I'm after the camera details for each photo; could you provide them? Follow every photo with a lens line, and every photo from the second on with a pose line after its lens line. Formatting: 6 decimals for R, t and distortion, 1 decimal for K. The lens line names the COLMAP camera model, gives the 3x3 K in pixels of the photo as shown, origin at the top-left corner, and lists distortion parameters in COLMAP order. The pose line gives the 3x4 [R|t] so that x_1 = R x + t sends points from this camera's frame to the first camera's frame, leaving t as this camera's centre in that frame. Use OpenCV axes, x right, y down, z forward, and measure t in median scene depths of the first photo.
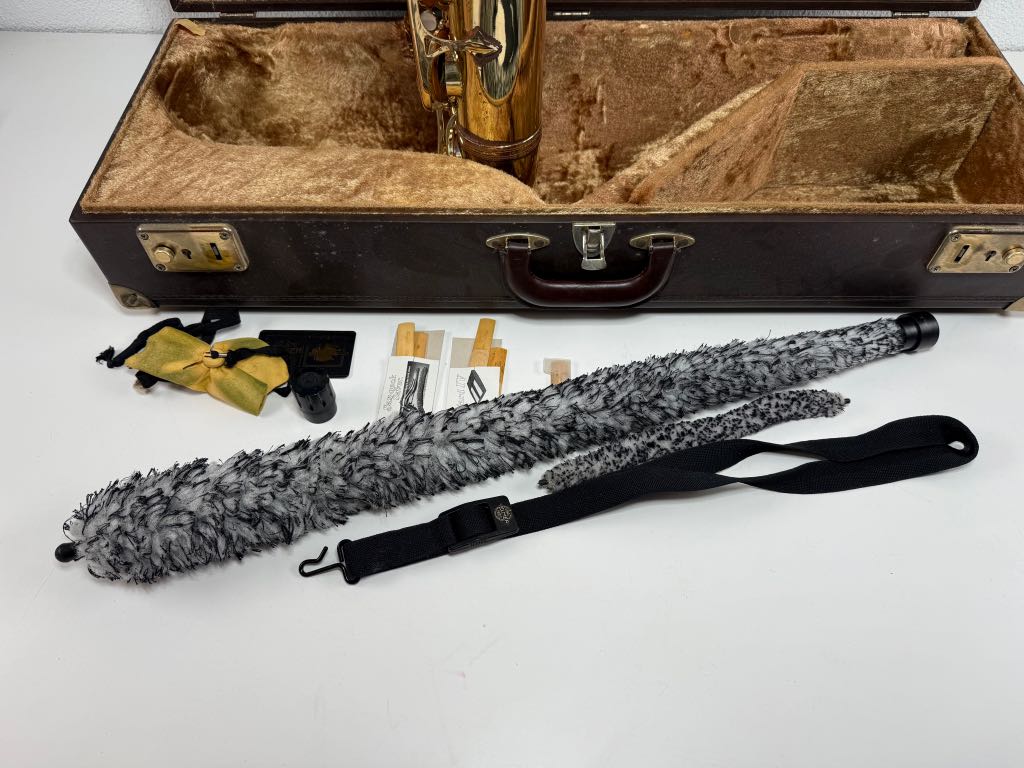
lens RADIAL K [[742.9, 0, 512.0], [0, 742.9, 384.0], [0, 0, 1]] dist [-0.011273, -0.005945]
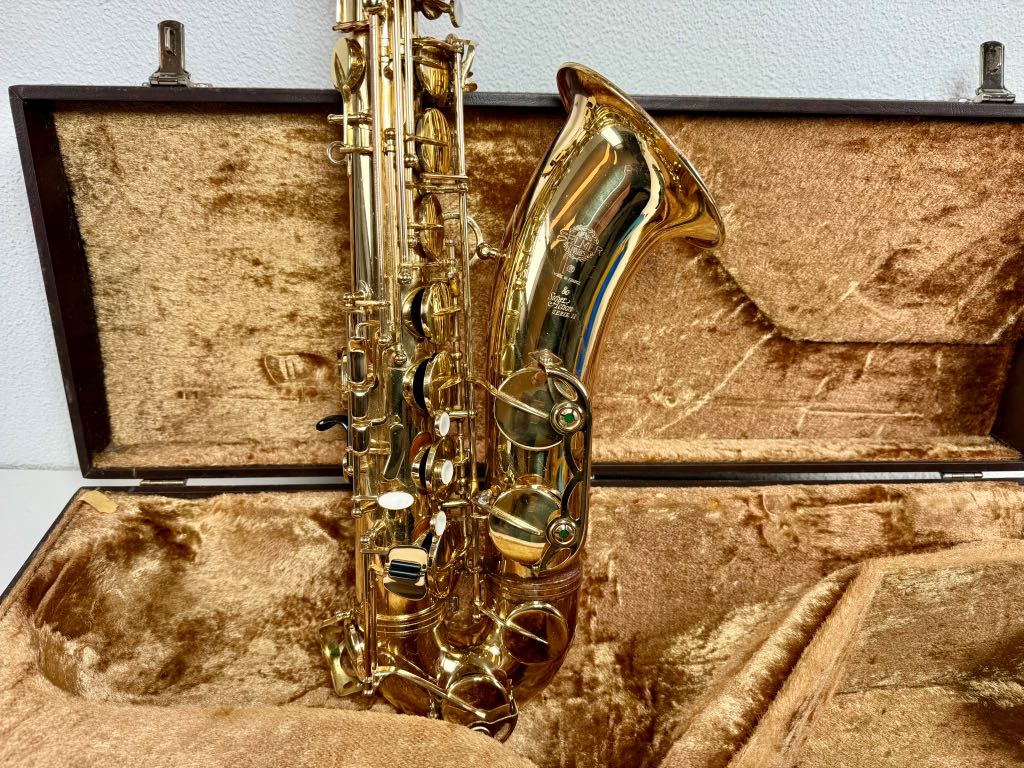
lens RADIAL K [[730.2, 0, 512.0], [0, 730.2, 384.0], [0, 0, 1]] dist [-0.000510, -0.032487]
pose [[0.997595, -0.001584, 0.069297, -0.045723], [0.030391, 0.908513, -0.416749, -0.254305], [-0.062297, 0.417853, 0.906376, 0.208687]]
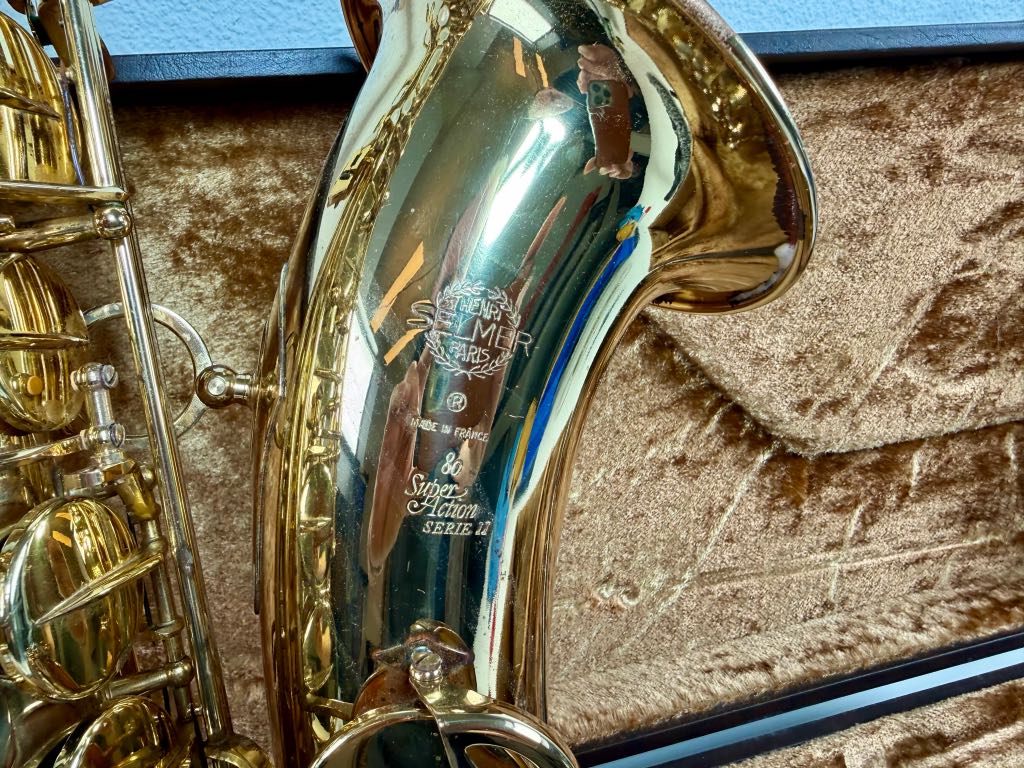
lens RADIAL K [[722.2, 0, 470.8], [0, 722.2, 382.7], [0, 0, 1]] dist [0.003621, 0.001117]
pose [[0.956170, -0.132213, 0.261265, -0.006127], [0.256047, 0.810395, -0.526972, -0.478418], [-0.142056, 0.570771, 0.808728, 0.532100]]
